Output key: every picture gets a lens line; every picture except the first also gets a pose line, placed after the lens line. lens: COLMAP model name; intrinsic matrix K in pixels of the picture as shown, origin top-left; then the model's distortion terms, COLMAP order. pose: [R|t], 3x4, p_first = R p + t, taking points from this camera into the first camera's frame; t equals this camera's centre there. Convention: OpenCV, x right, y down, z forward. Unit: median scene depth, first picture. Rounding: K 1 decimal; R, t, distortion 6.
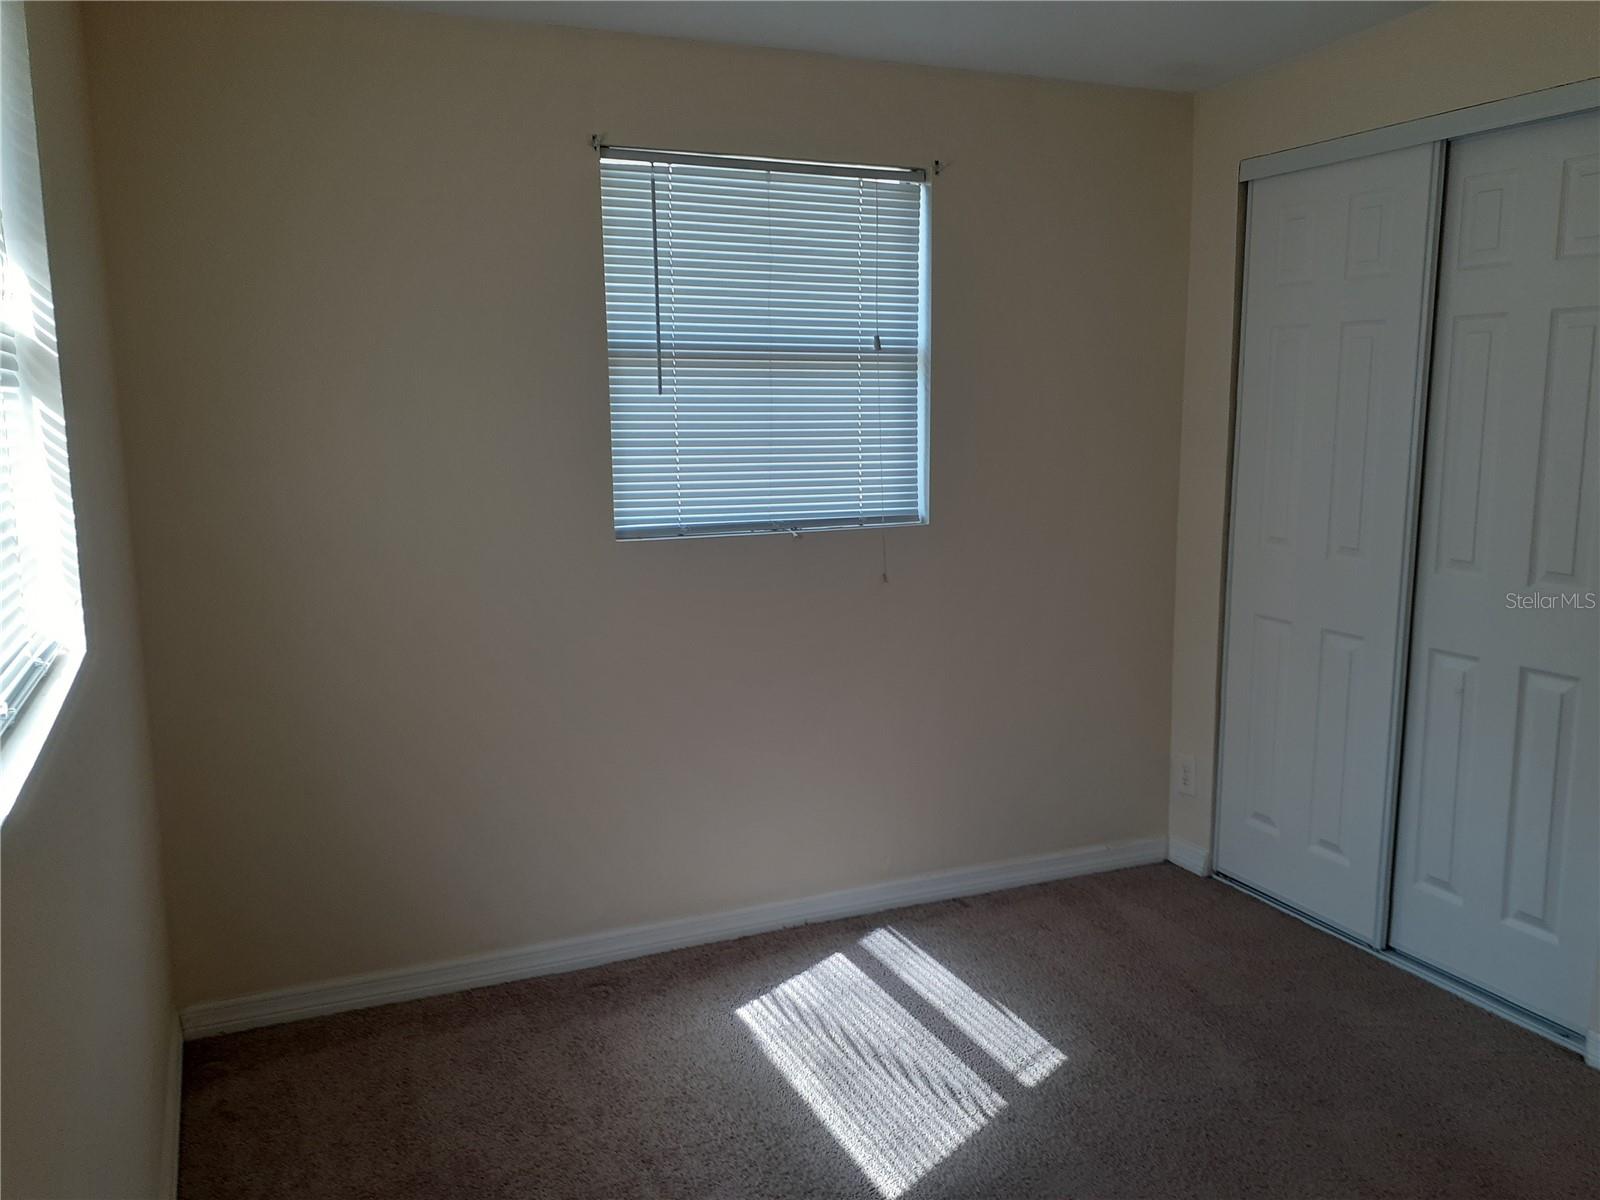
lens RADIAL K [[1254.4, 0, 800.0], [0, 1254.4, 600.0], [0, 0, 1]] dist [0.006950, 0.002337]
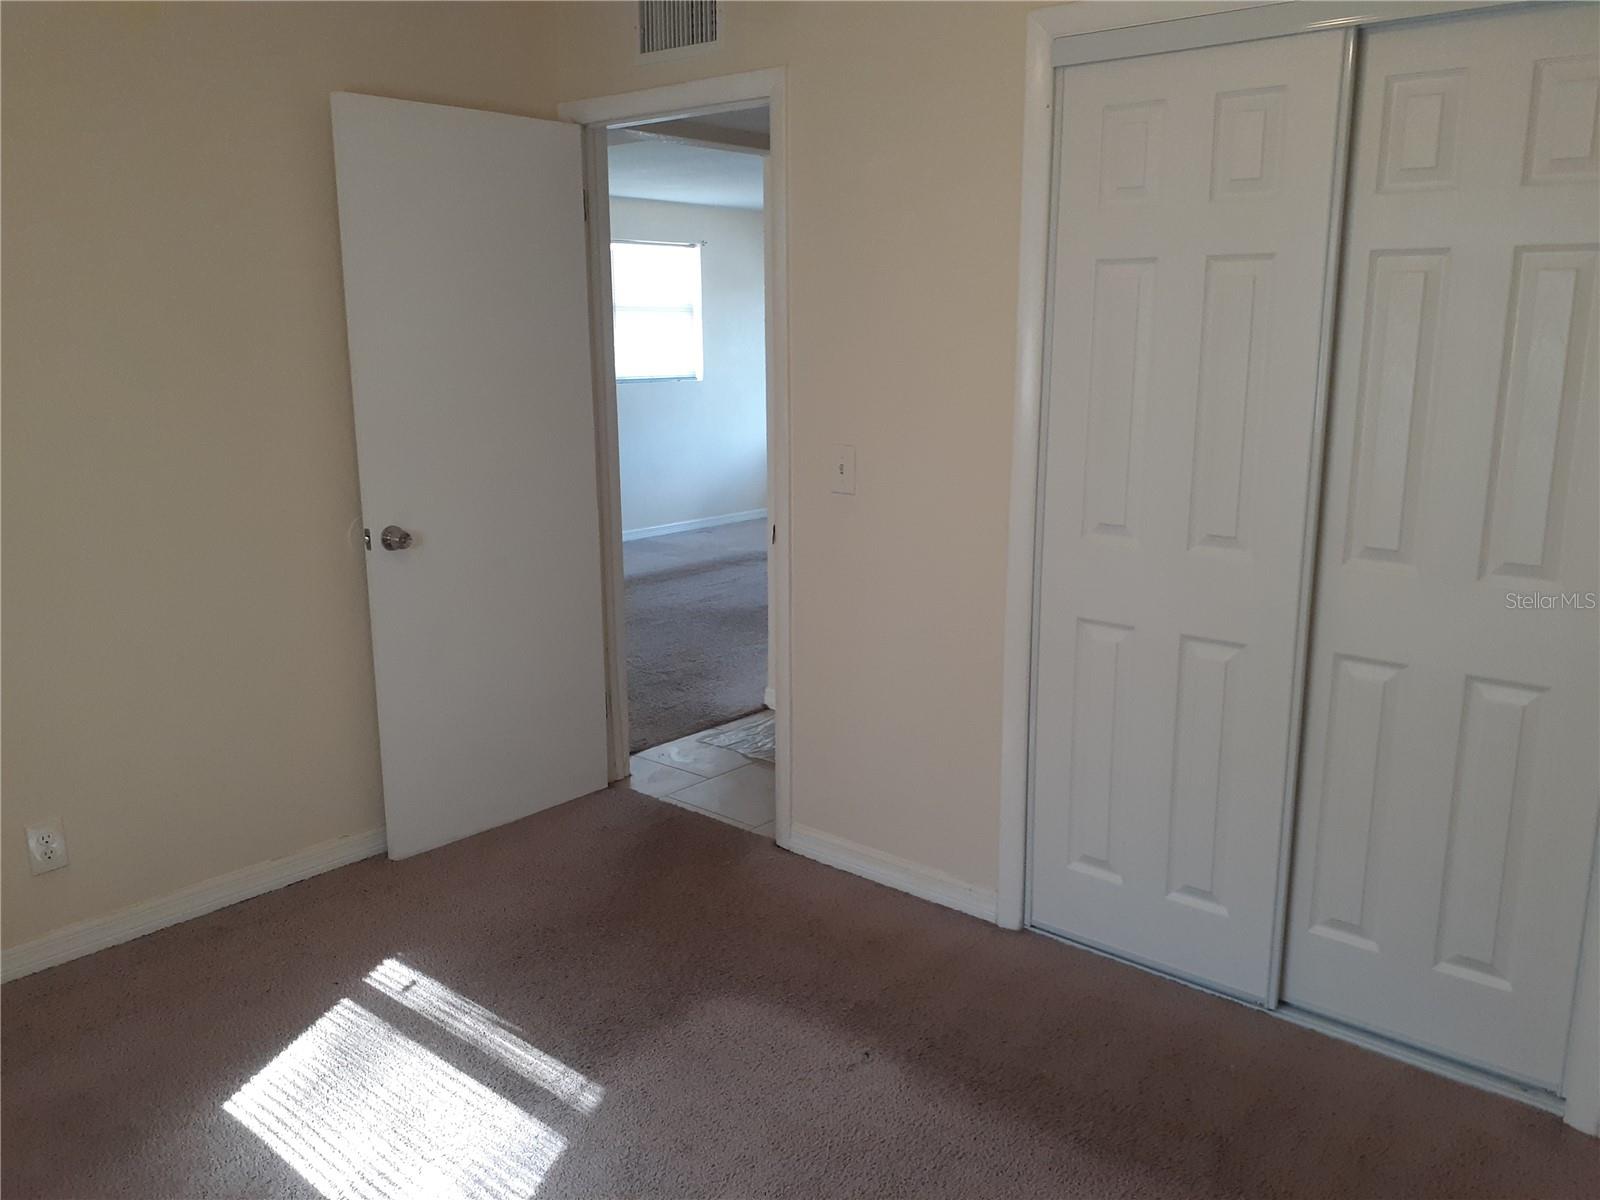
lens RADIAL K [[1269.1, 0, 802.3], [0, 1269.1, 647.3], [0, 0, 1]] dist [0.036324, -0.006768]
pose [[0.893923, -0.076485, 0.441647, -0.190388], [0.041793, 0.995264, 0.087769, -0.055074], [-0.446268, -0.060001, 0.892885, 0.383692]]
